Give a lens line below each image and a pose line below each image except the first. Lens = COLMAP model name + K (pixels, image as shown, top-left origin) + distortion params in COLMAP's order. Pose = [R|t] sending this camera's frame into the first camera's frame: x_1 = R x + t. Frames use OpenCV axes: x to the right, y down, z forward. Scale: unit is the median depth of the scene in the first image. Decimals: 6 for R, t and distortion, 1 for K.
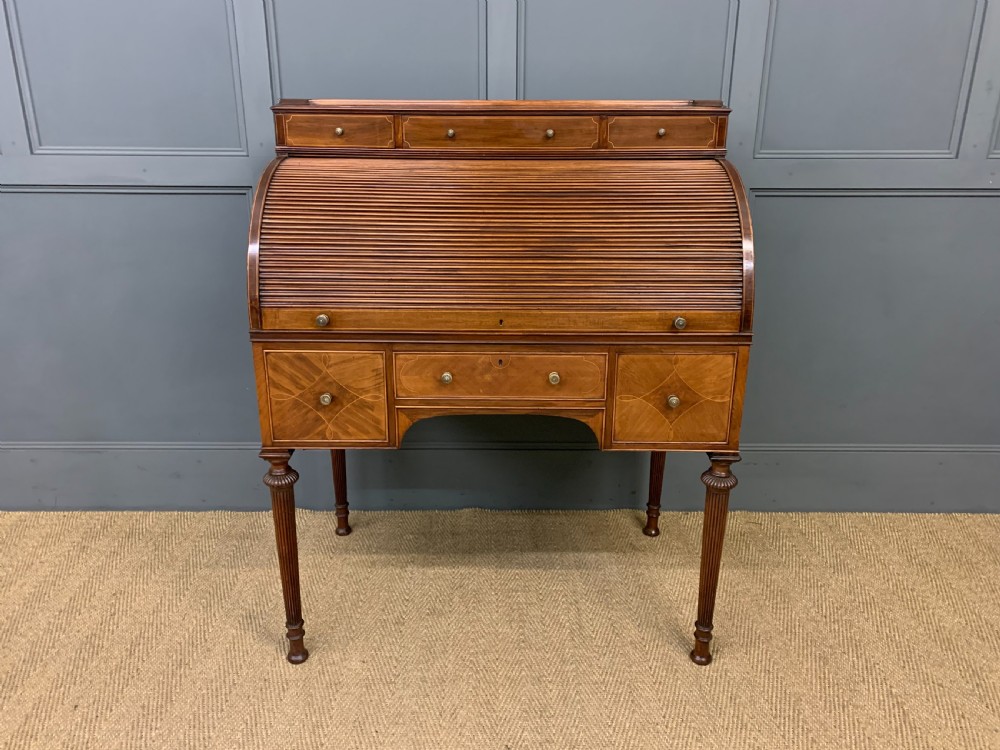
lens RADIAL K [[769.7, 0, 494.3], [0, 769.7, 367.7], [0, 0, 1]] dist [0.023083, -0.007176]
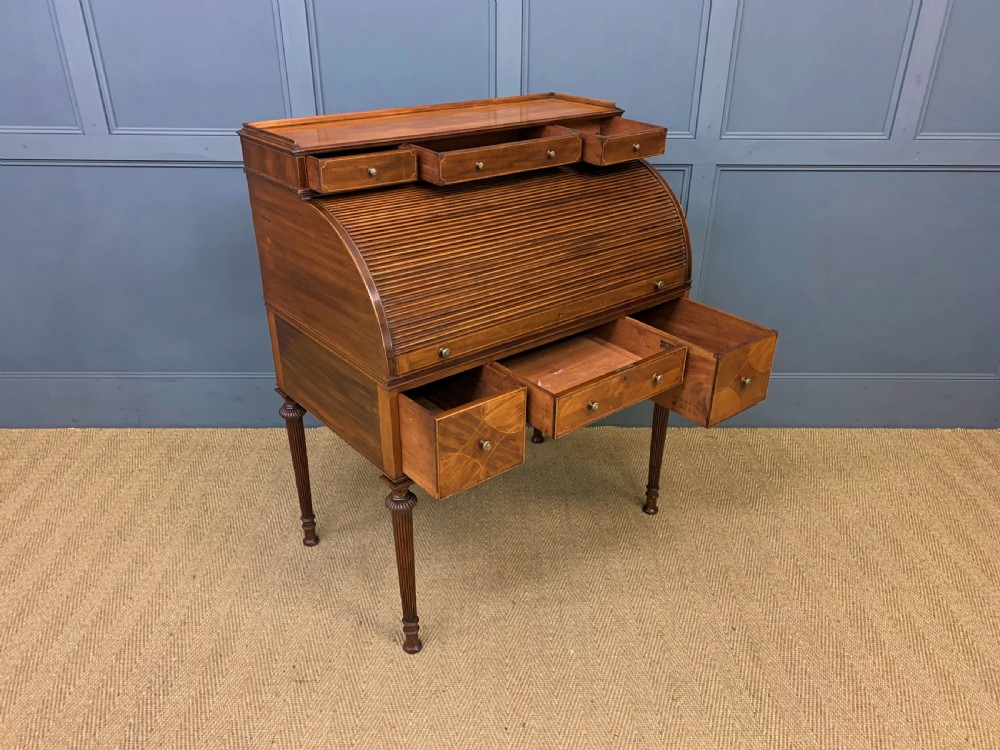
lens RADIAL K [[769.7, 0, 503.7], [0, 769.7, 380.5], [0, 0, 1]] dist [0.023083, -0.007176]
pose [[0.999913, -0.001284, 0.013164, -0.016301], [-0.000669, 0.989084, 0.147353, -0.093955], [-0.013209, -0.147349, 0.988996, -0.270987]]
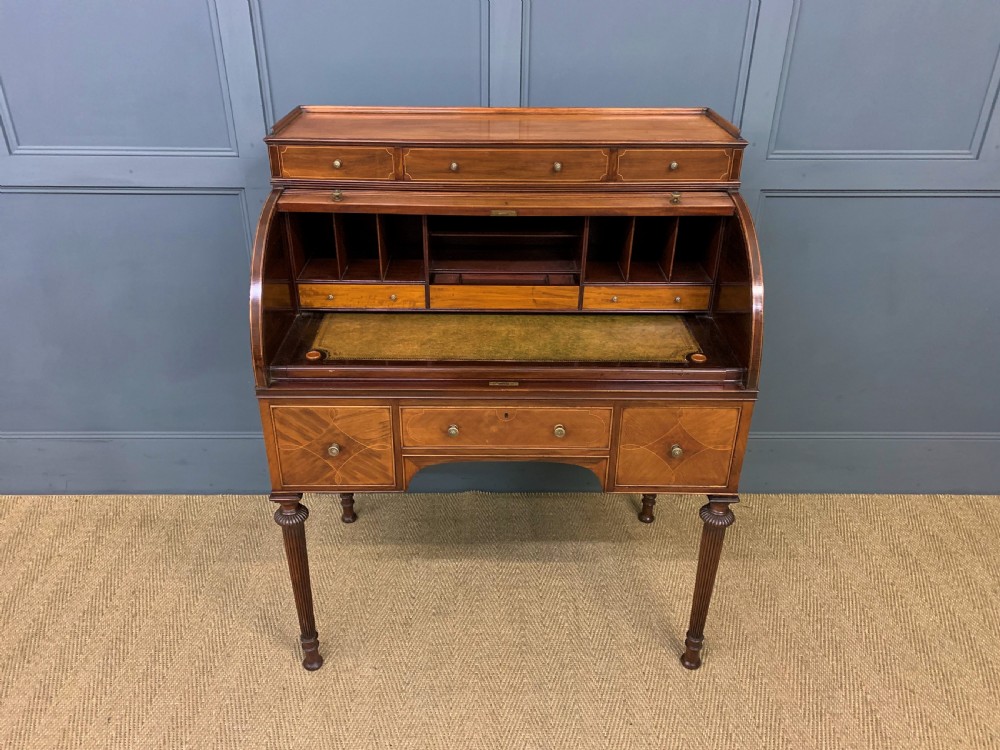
lens RADIAL K [[769.7, 0, 491.4], [0, 769.7, 368.4], [0, 0, 1]] dist [0.023083, -0.007176]
pose [[0.999962, -0.001196, 0.008675, -0.017821], [-0.000242, 0.986475, 0.163909, -0.205322], [-0.008753, -0.163905, 0.986437, 0.015156]]
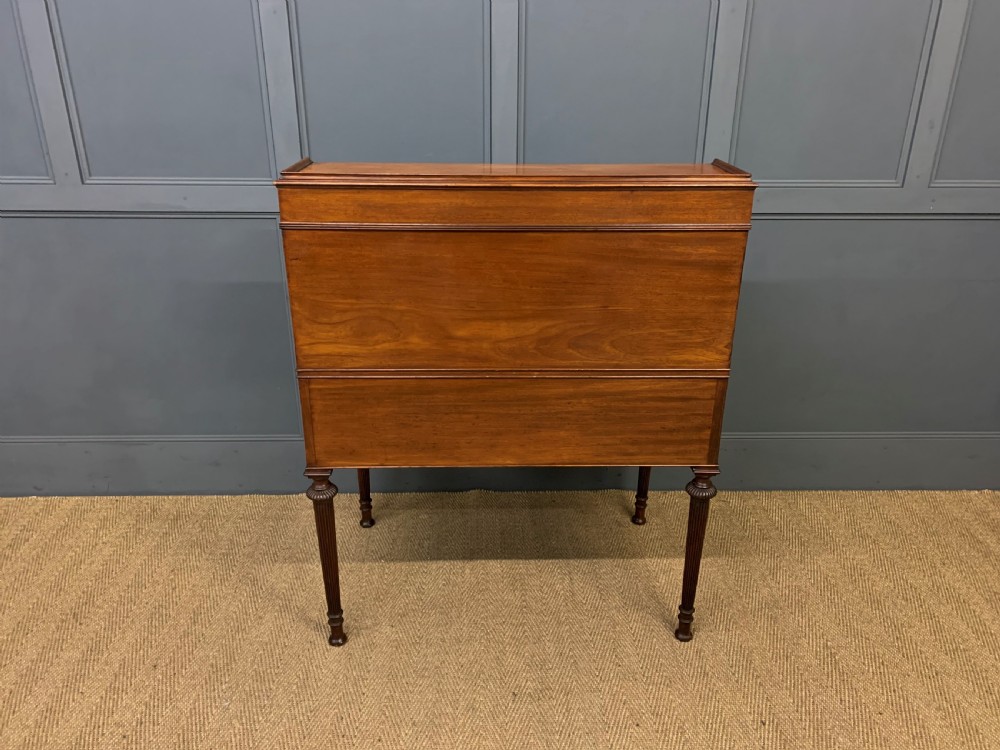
lens RADIAL K [[769.7, 0, 502.7], [0, 769.7, 377.1], [0, 0, 1]] dist [0.023083, -0.007176]
pose [[0.999734, -0.005802, 0.022317, -0.023129], [0.004263, 0.997649, 0.068394, -0.085554], [-0.022661, -0.068281, 0.997409, -0.170300]]
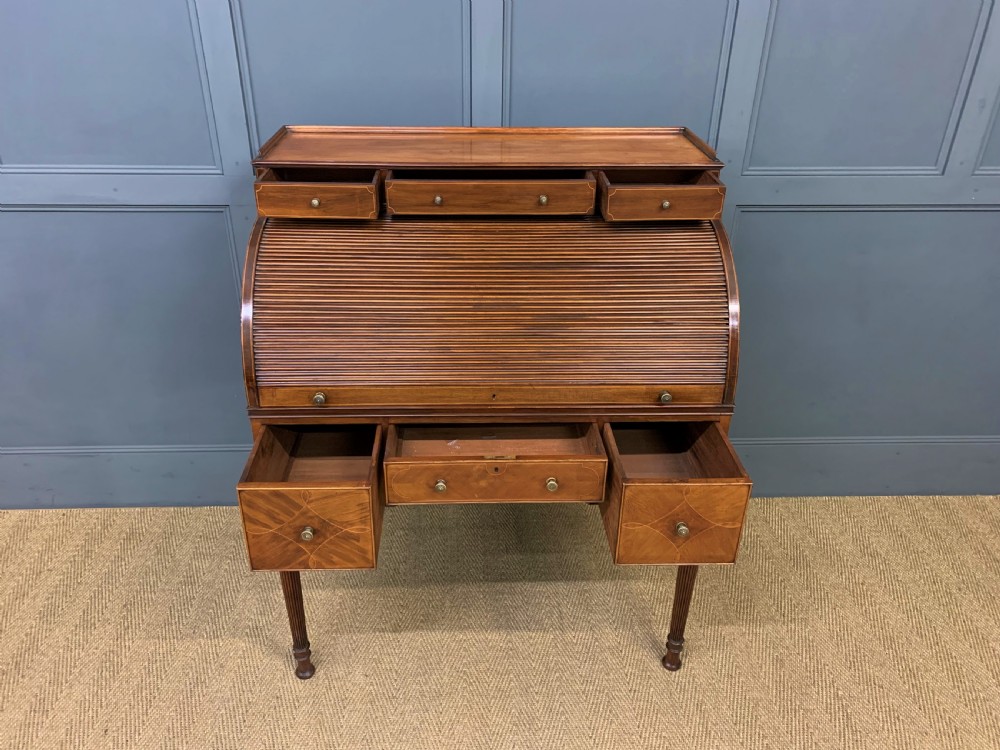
lens RADIAL K [[769.7, 0, 490.8], [0, 769.7, 380.9], [0, 0, 1]] dist [0.023083, -0.007176]
pose [[0.999267, -0.011708, 0.036440, -0.028310], [0.004855, 0.983149, 0.182743, -0.232814], [-0.037966, -0.182432, 0.982485, -0.006615]]
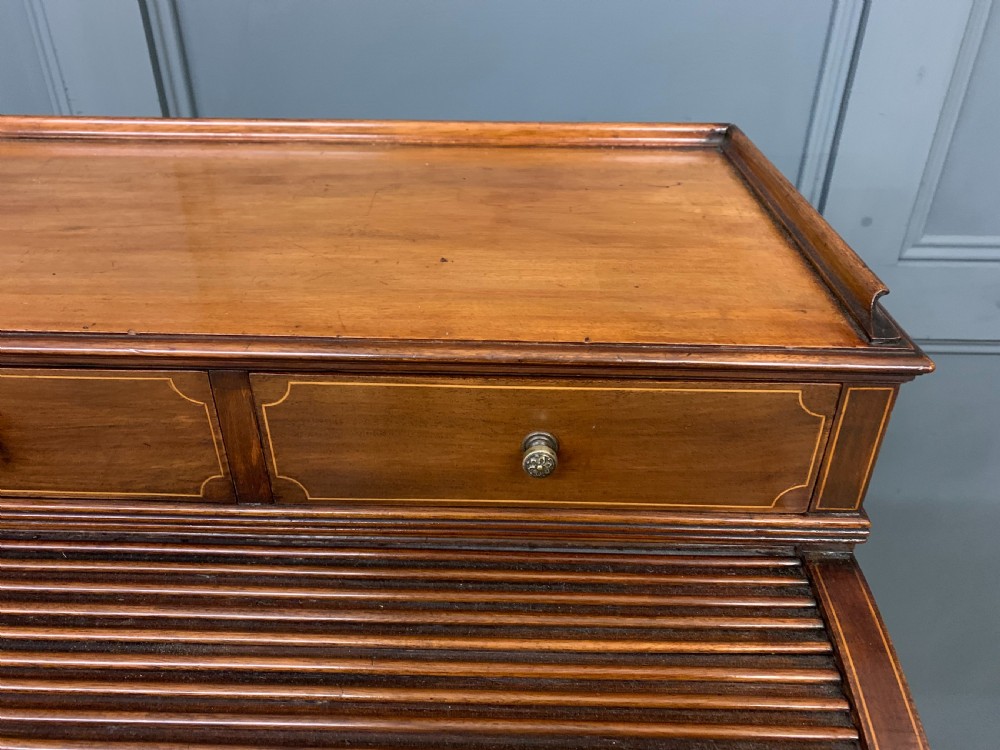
lens RADIAL K [[769.7, 0, 496.7], [0, 769.7, 368.4], [0, 0, 1]] dist [0.023083, -0.007176]
pose [[0.999656, 0.015860, -0.020891, 0.201492], [-0.011051, 0.977007, 0.212923, -0.352278], [0.023787, -0.212619, 0.976846, 0.784986]]
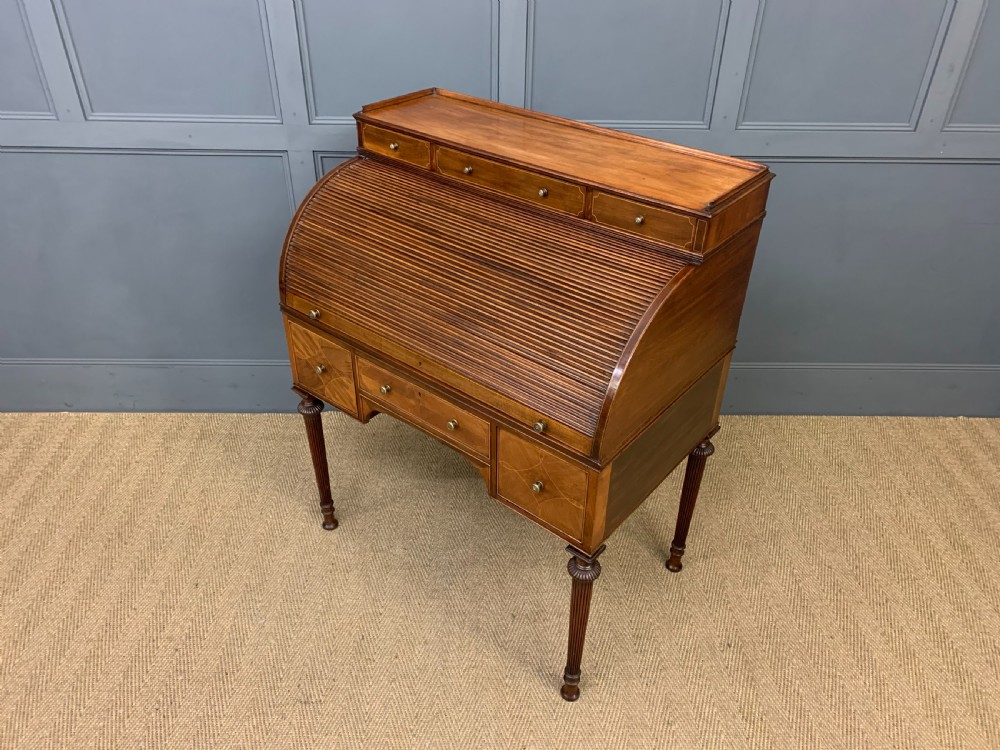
lens RADIAL K [[769.7, 0, 501.9], [0, 769.7, 382.2], [0, 0, 1]] dist [0.023083, -0.007176]
pose [[0.999828, 0.003530, 0.018233, -0.027088], [-0.008338, 0.962579, 0.270872, -0.262056], [-0.016595, -0.270977, 0.962443, -0.206292]]
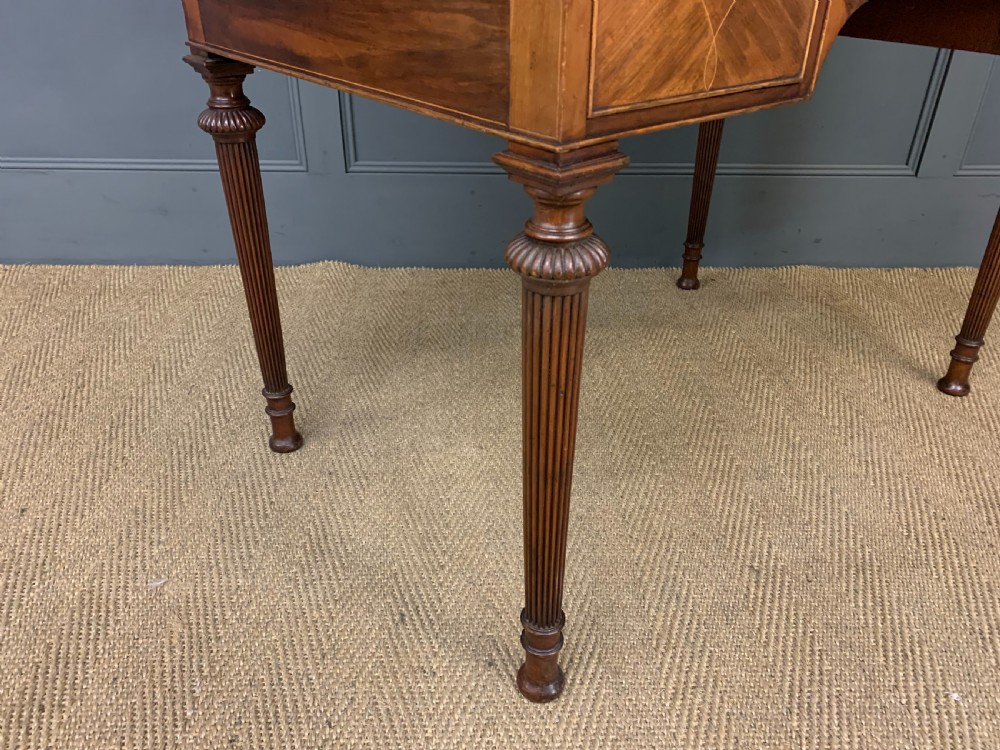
lens RADIAL K [[769.7, 0, 504.3], [0, 769.7, 380.5], [0, 0, 1]] dist [0.023083, -0.007176]
pose [[0.999819, -0.001286, 0.019002, -0.164239], [-0.002571, 0.979473, 0.201558, 0.201185], [-0.018871, -0.201570, 0.979292, 0.395817]]
